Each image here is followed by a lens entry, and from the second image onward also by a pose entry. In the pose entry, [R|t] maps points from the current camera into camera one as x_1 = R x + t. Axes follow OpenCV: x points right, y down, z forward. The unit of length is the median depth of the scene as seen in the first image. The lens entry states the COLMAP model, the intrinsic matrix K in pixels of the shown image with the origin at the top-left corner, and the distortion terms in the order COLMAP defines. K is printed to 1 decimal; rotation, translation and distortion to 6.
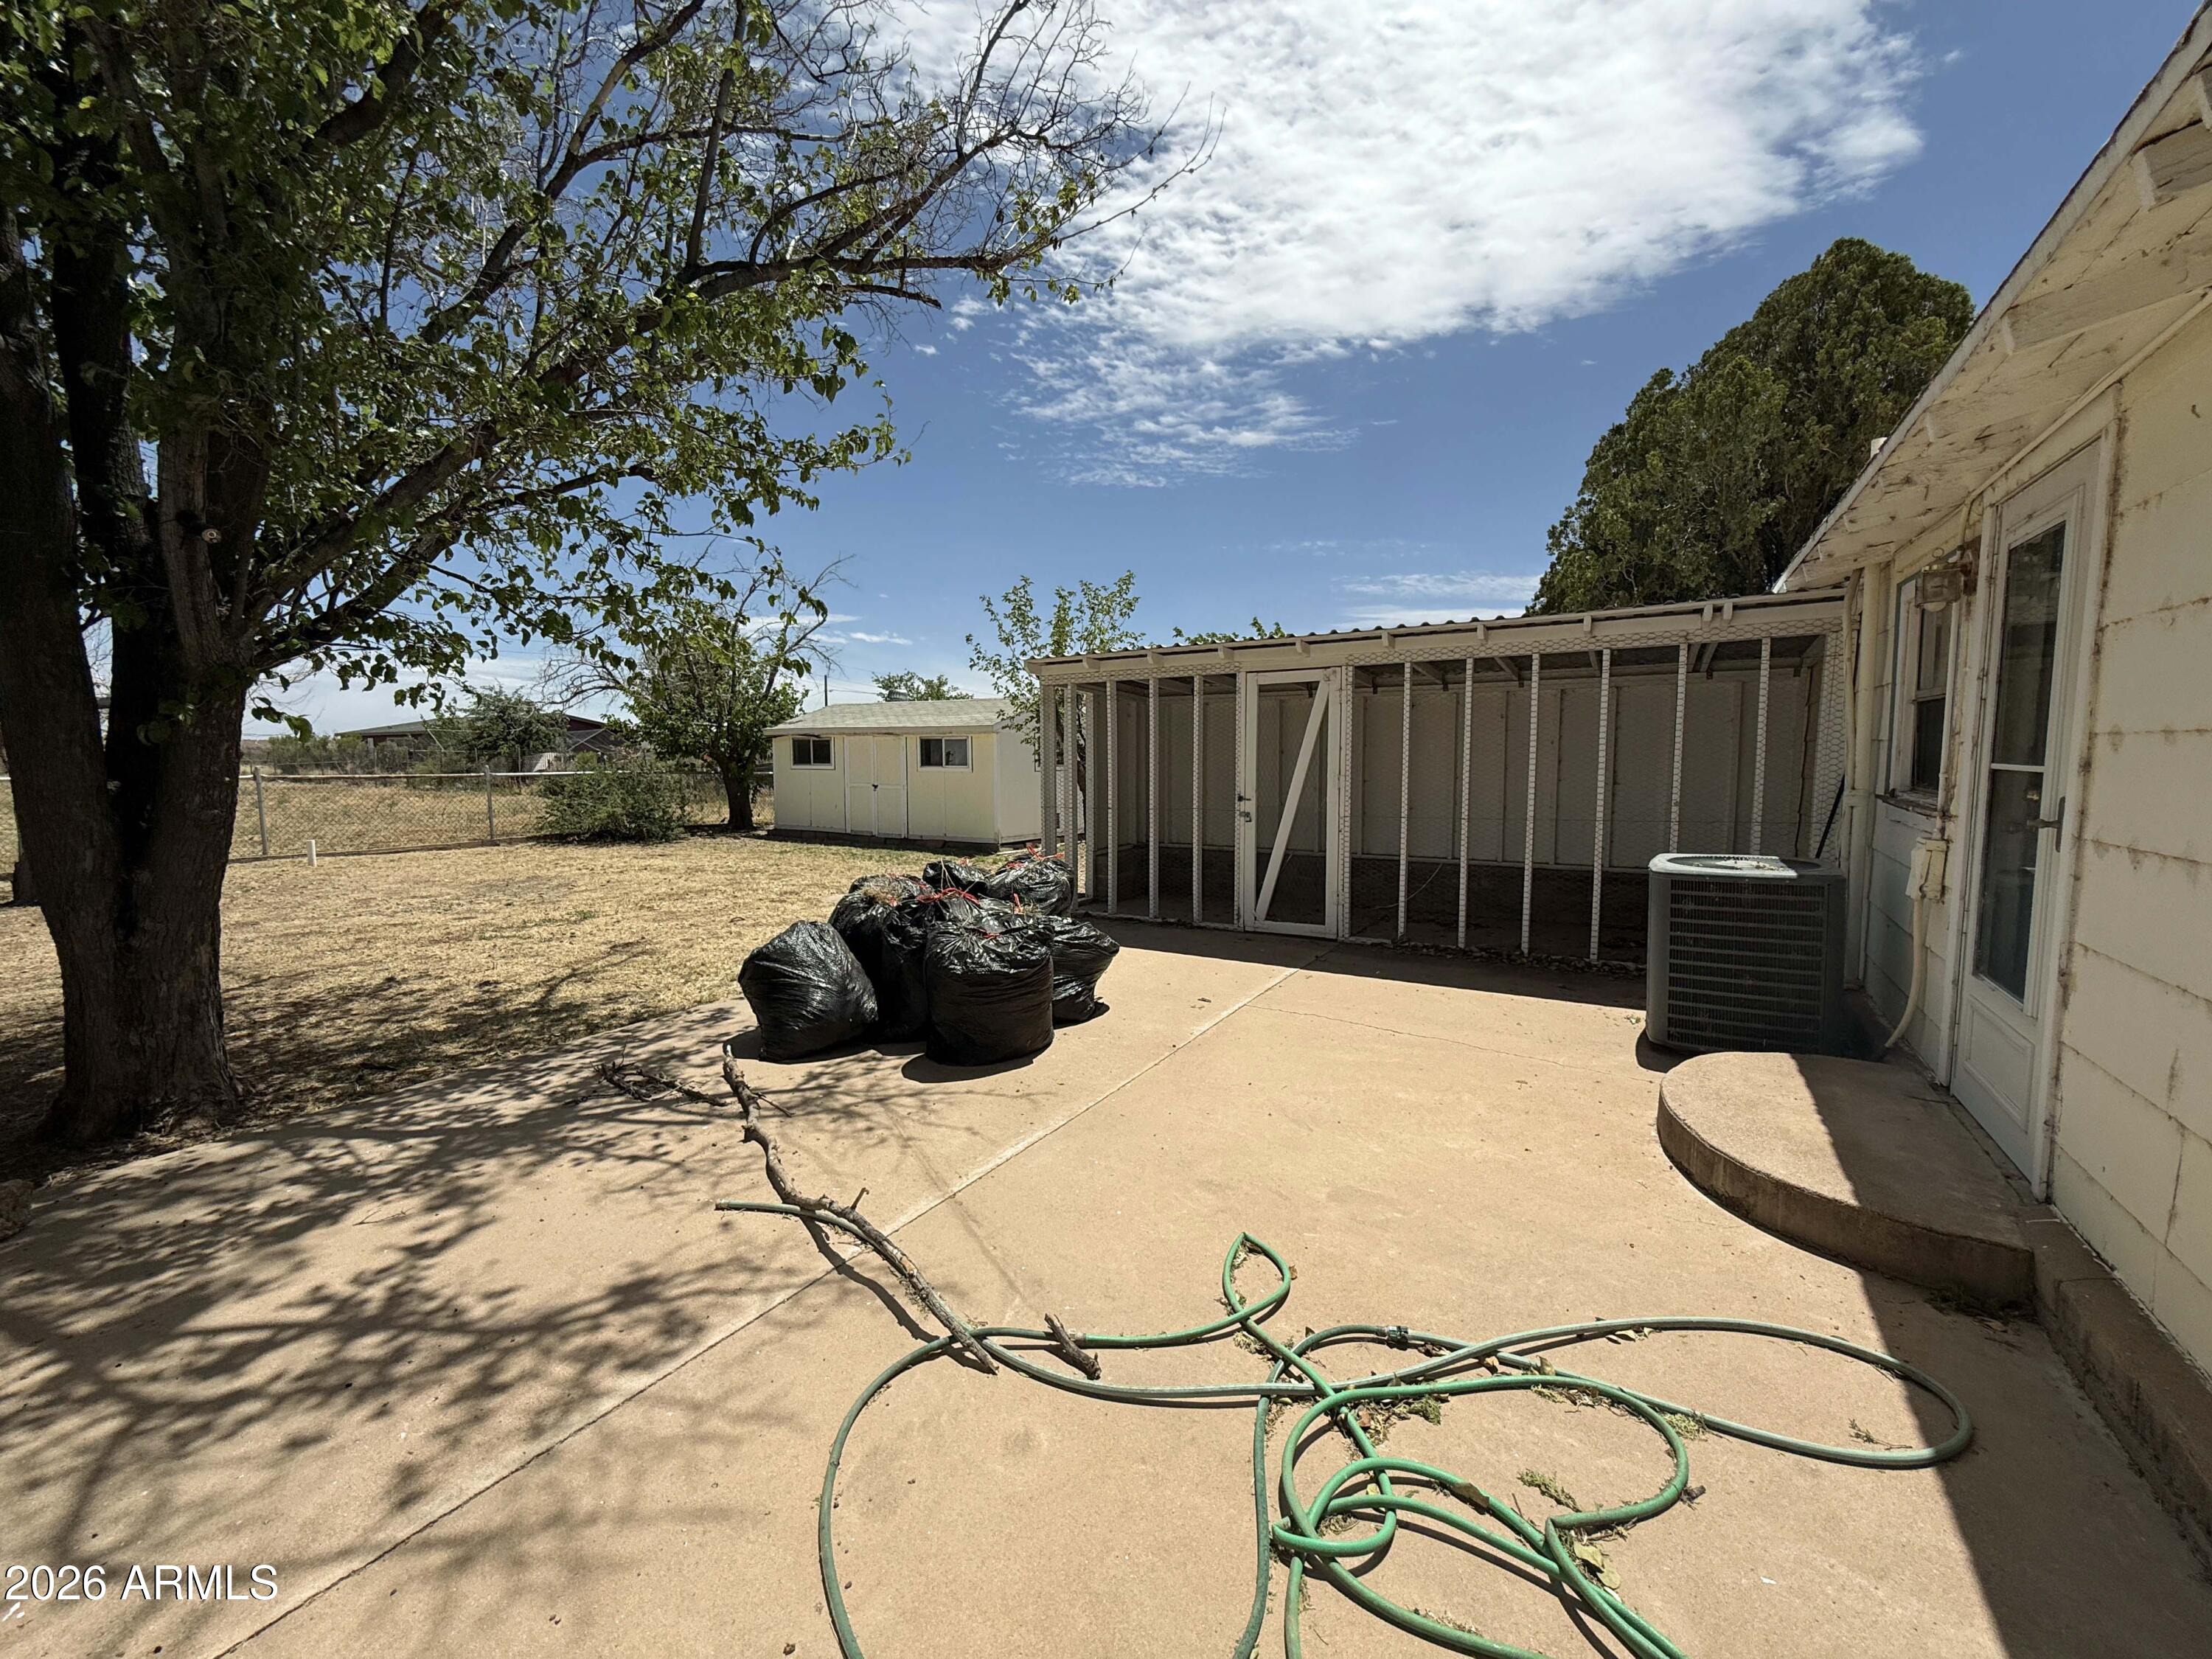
lens RADIAL K [[893.0, 0, 1105.8], [0, 893.0, 832.9], [0, 0, 1]] dist [0.000263, -0.000058]
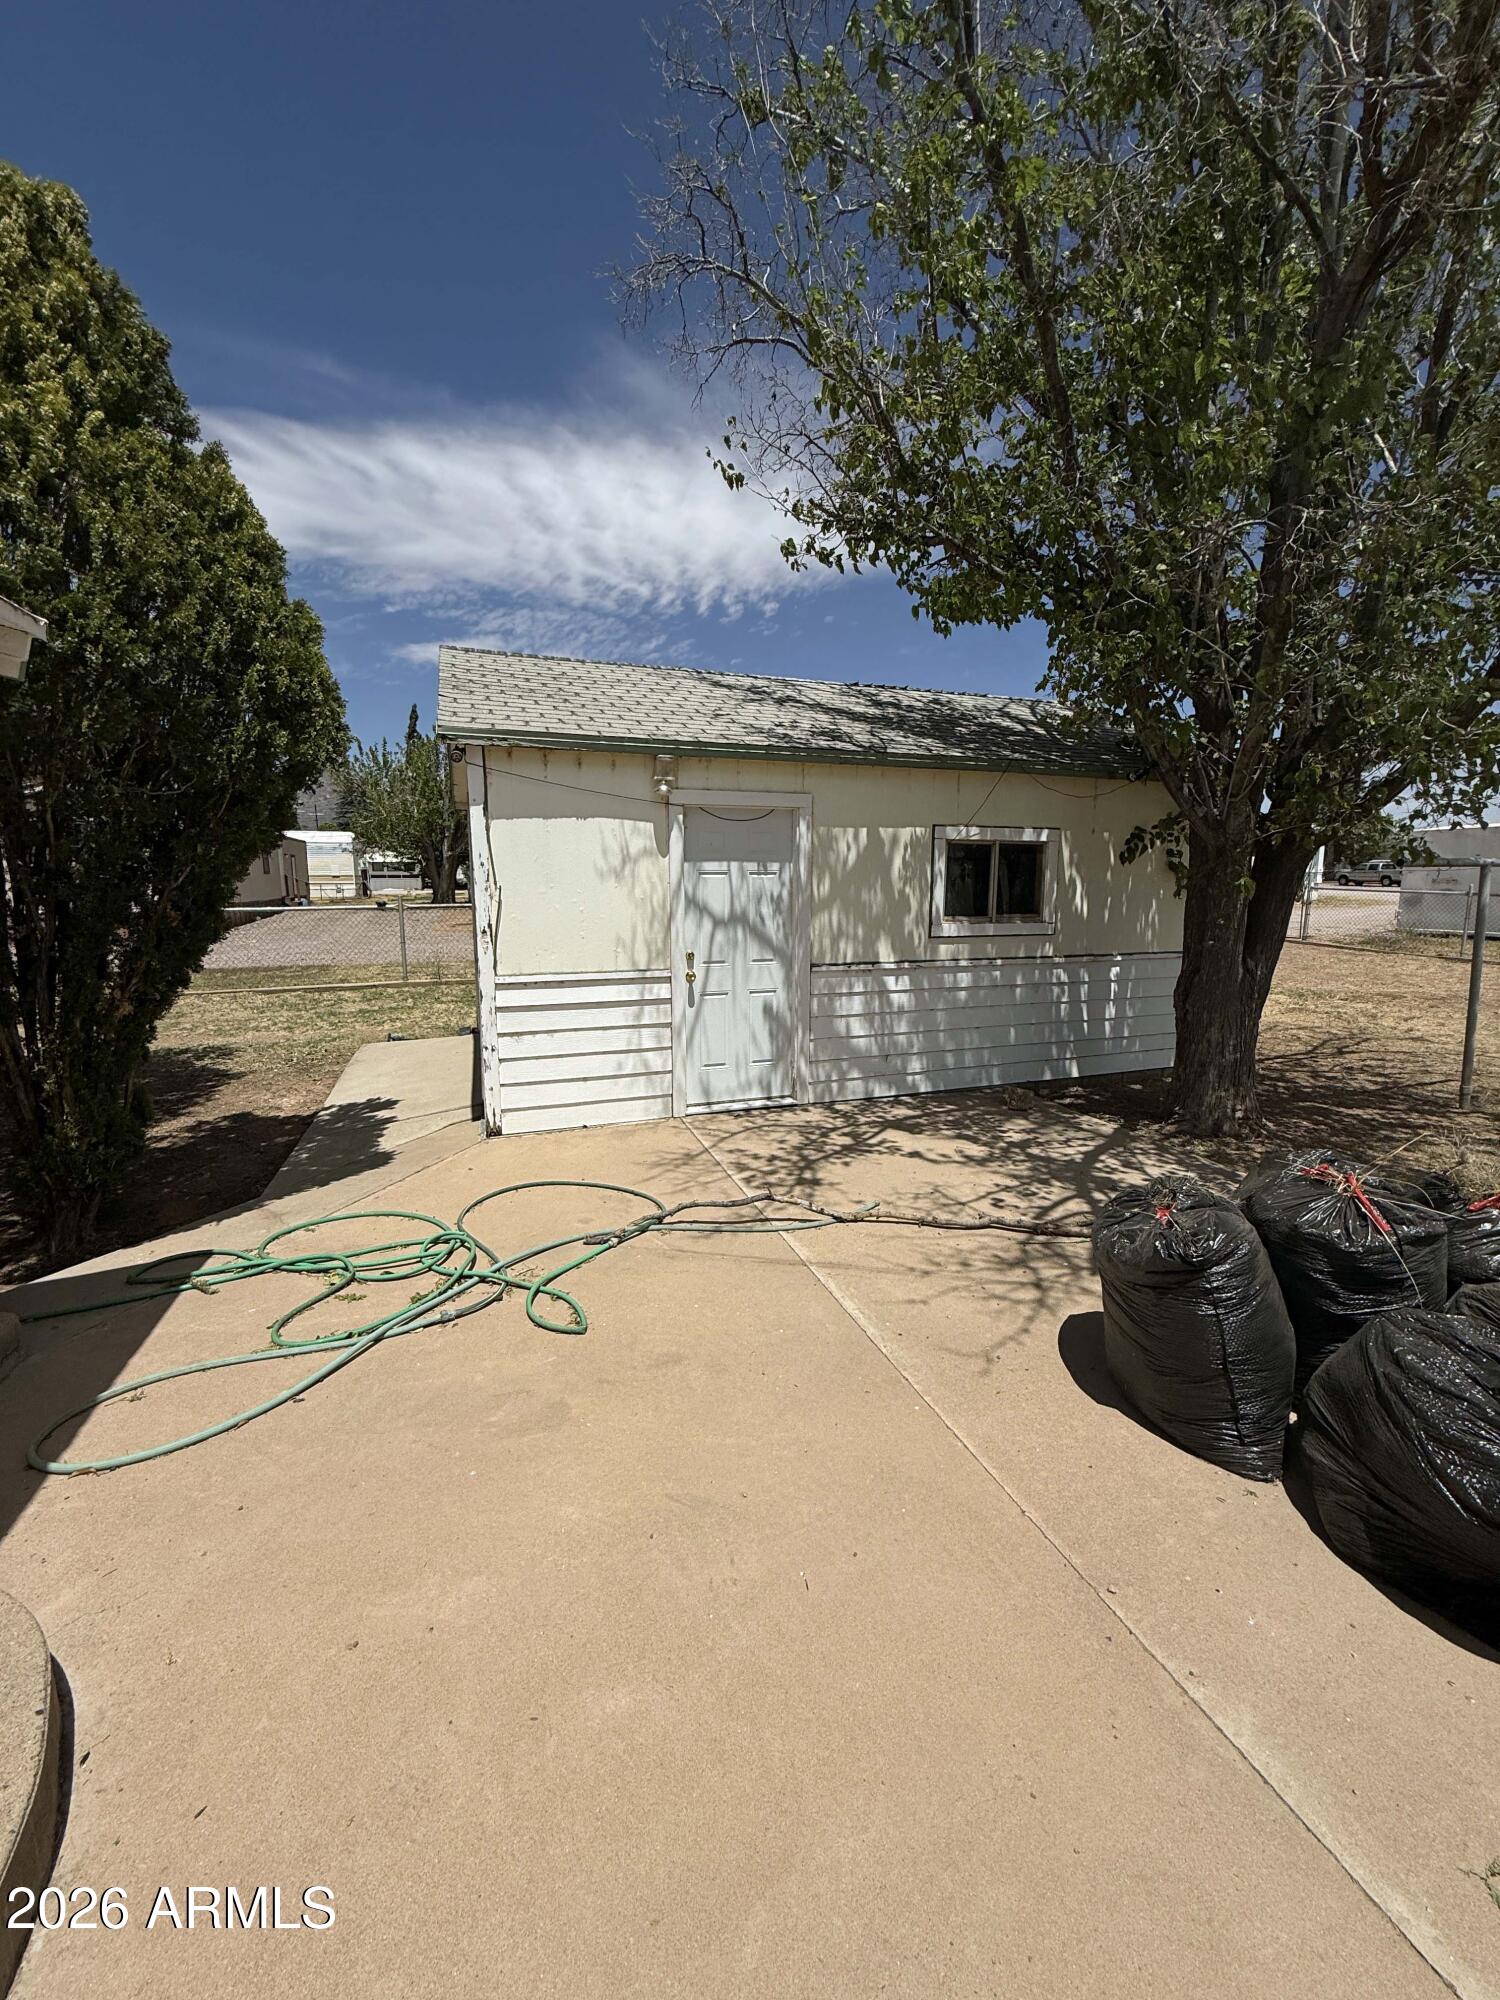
lens RADIAL K [[807.4, 0, 754.0], [0, 807.4, 993.0], [0, 0, 1]] dist [0.000263, -0.000058]
pose [[-0.638928, 0.114706, -0.760666, 0.750523], [-0.061446, 0.978051, 0.199099, -0.215873], [0.766808, 0.173950, -0.617856, 1.658370]]
